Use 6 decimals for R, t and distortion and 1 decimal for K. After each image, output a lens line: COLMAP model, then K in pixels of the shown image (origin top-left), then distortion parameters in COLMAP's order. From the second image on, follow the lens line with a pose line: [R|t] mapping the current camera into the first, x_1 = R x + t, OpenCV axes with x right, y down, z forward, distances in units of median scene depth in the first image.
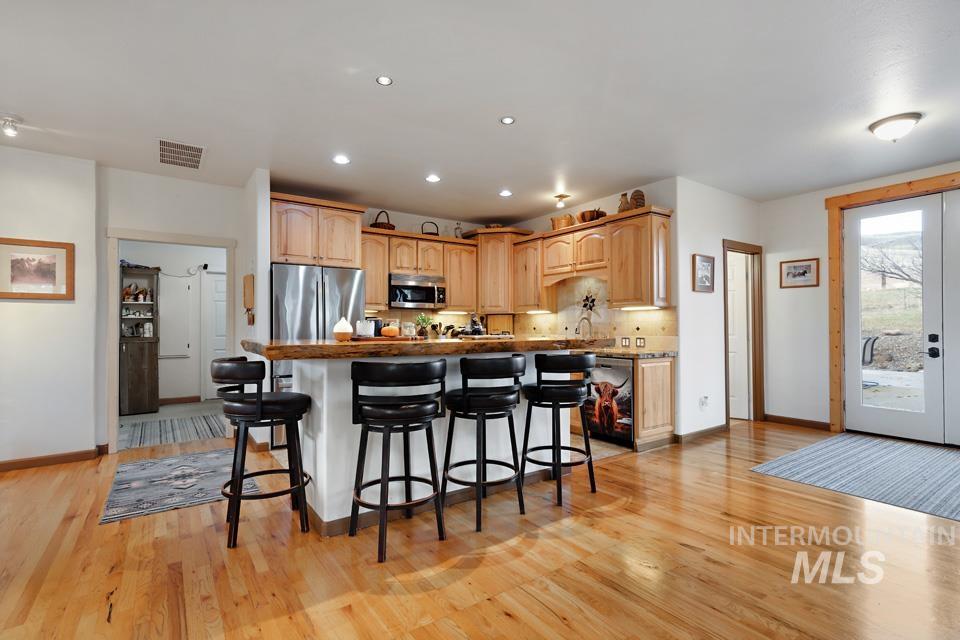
lens RADIAL K [[465.3, 0, 481.6], [0, 465.3, 321.3], [0, 0, 1]] dist [0.019785, 0.001019]
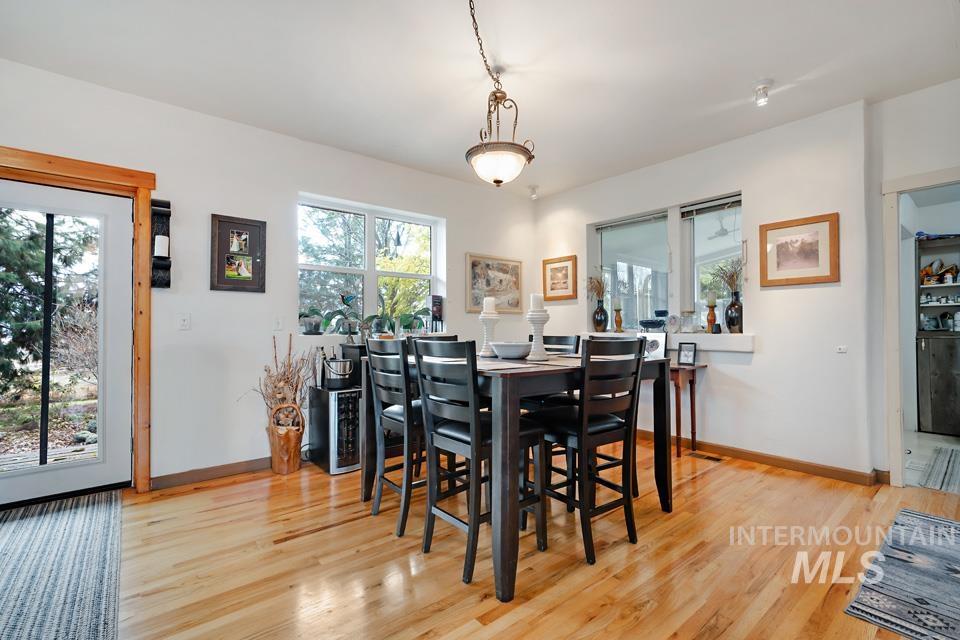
lens RADIAL K [[424.3, 0, 479.4], [0, 424.3, 321.3], [0, 0, 1]] dist [0.000416, 0.001462]
pose [[0.086357, -0.008915, -0.996224, -0.136227], [0.013229, 0.999882, -0.007801, 0.015261], [0.996176, -0.012505, 0.086465, 0.231773]]
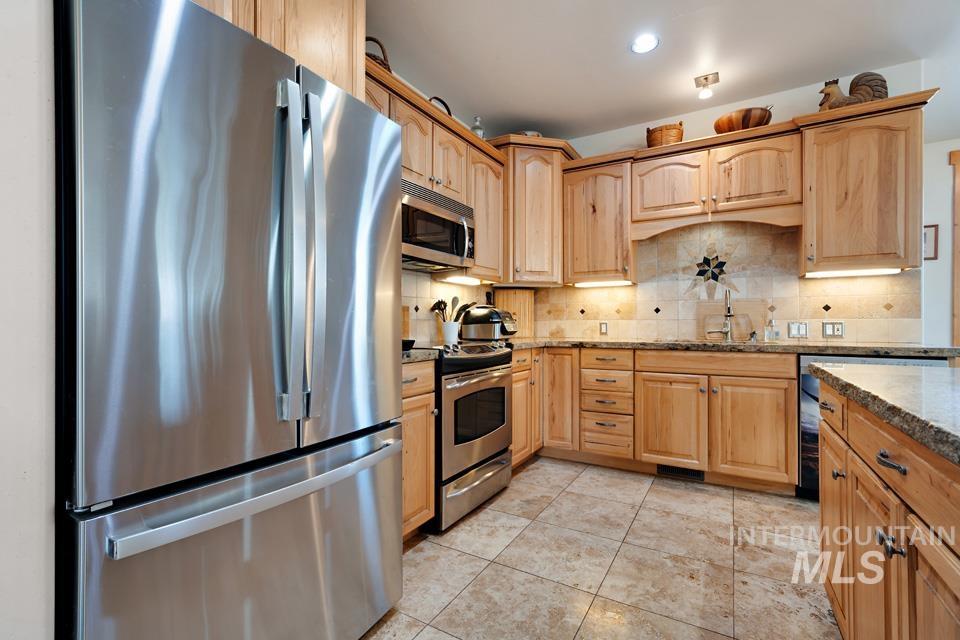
lens RADIAL K [[424.3, 0, 481.8], [0, 424.3, 320.7], [0, 0, 1]] dist [0.000416, 0.001462]
pose [[0.906525, 0.000218, 0.422151, -0.293914], [-0.005198, 0.999930, 0.010645, 0.026787], [-0.422119, -0.011845, 0.906463, 0.616495]]
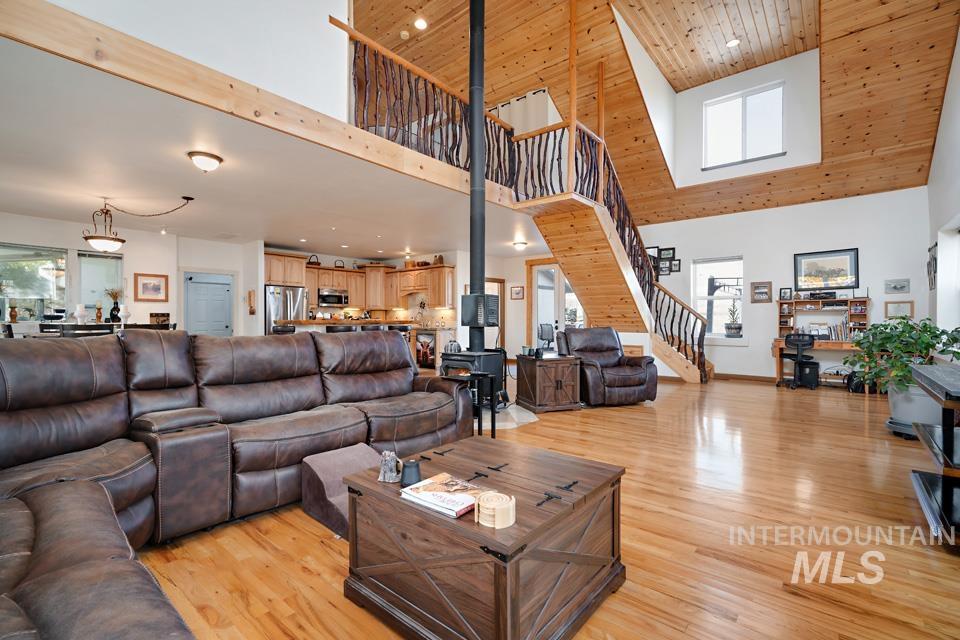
lens RADIAL K [[424.3, 0, 481.3], [0, 424.3, 317.3], [0, 0, 1]] dist [0.000416, 0.001462]
pose [[0.964977, 0.005817, 0.262271, -0.007289], [-0.007370, 0.999961, 0.004940, 0.002598], [-0.262232, -0.006700, 0.964982, -0.876902]]
